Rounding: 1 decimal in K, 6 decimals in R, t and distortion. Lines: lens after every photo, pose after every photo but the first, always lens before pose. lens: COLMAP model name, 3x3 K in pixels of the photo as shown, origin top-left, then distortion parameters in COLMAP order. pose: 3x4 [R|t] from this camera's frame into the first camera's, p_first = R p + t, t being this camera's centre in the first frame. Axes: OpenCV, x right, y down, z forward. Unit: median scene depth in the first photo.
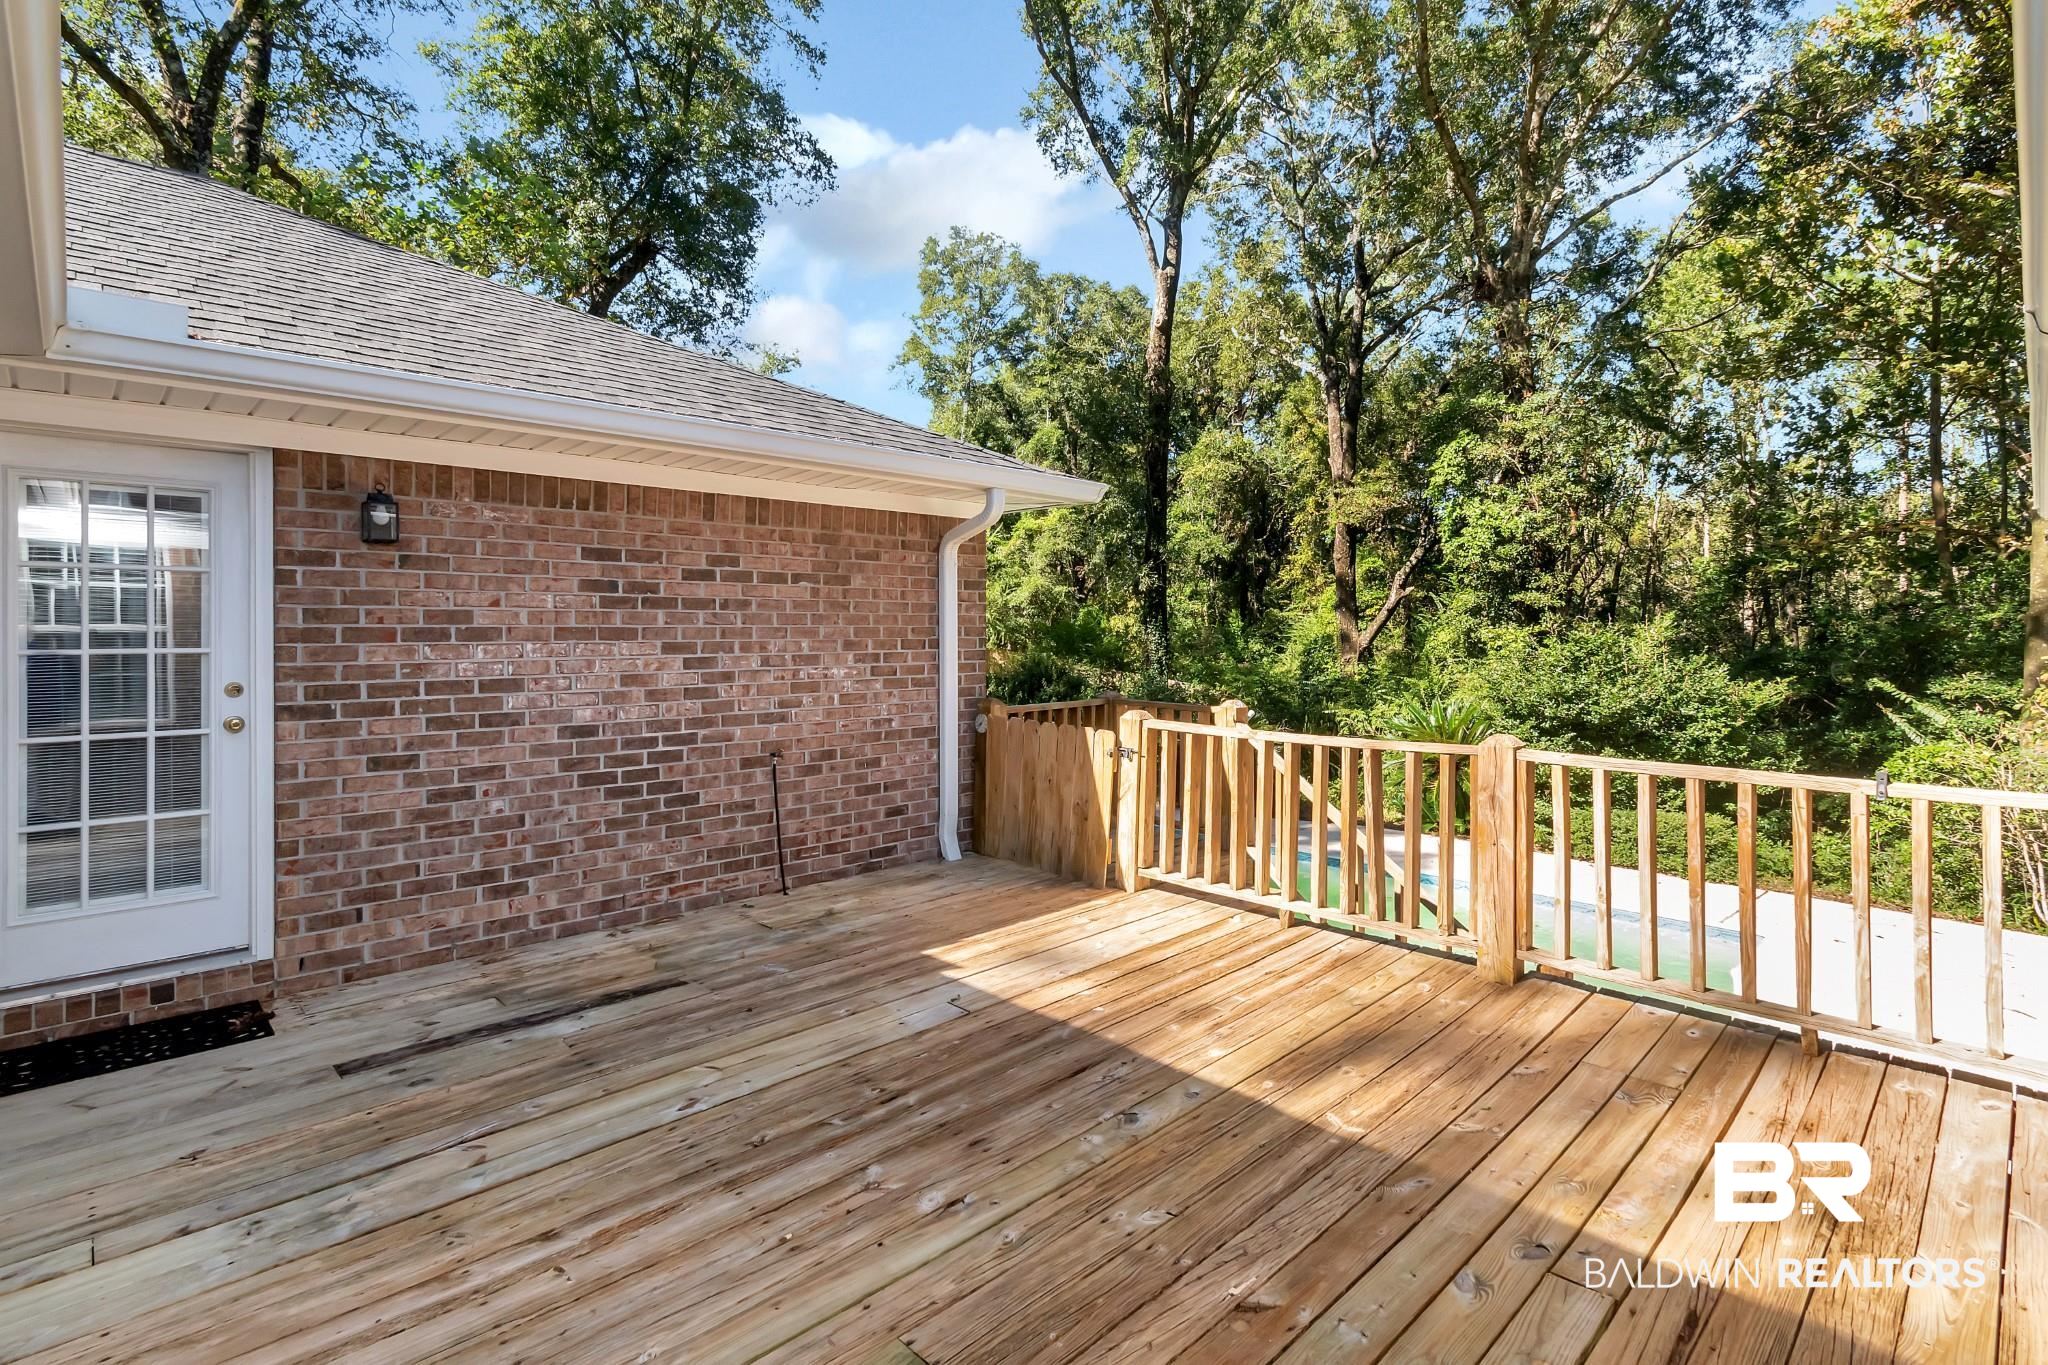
lens RADIAL K [[957.7, 0, 1021.6], [0, 957.7, 631.3], [0, 0, 1]] dist [0.006469, -0.002156]
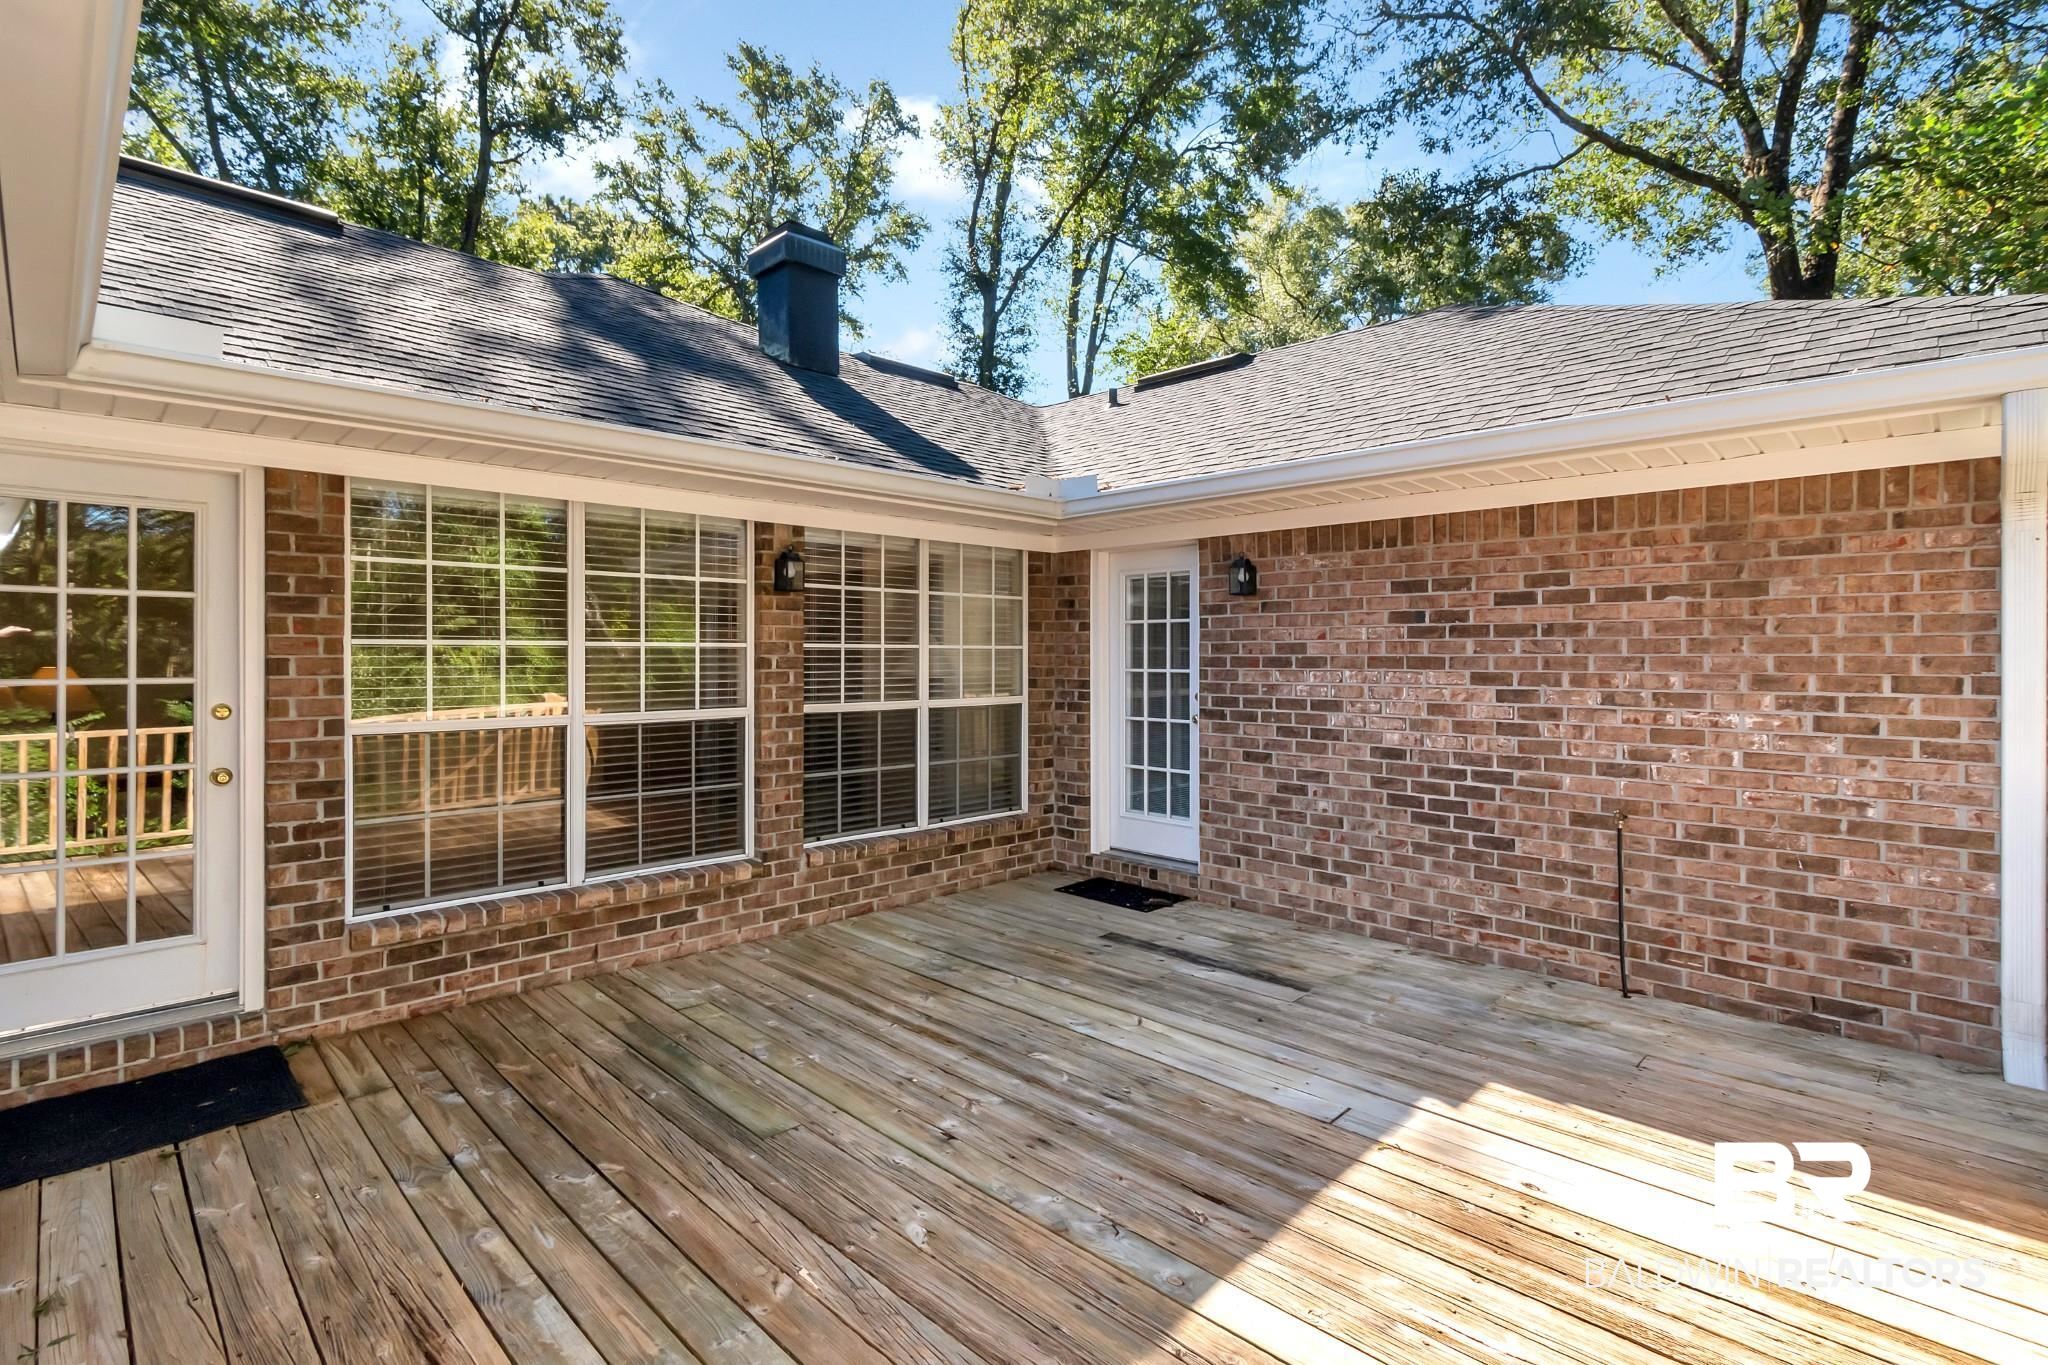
lens RADIAL K [[957.7, 0, 1022.5], [0, 957.7, 650.3], [0, 0, 1]] dist [0.006469, -0.002156]
pose [[0.037290, -0.003760, -0.999297, 0.612720], [-0.001011, 0.999992, -0.003800, -0.006935], [0.999304, 0.001152, 0.037286, 0.559505]]
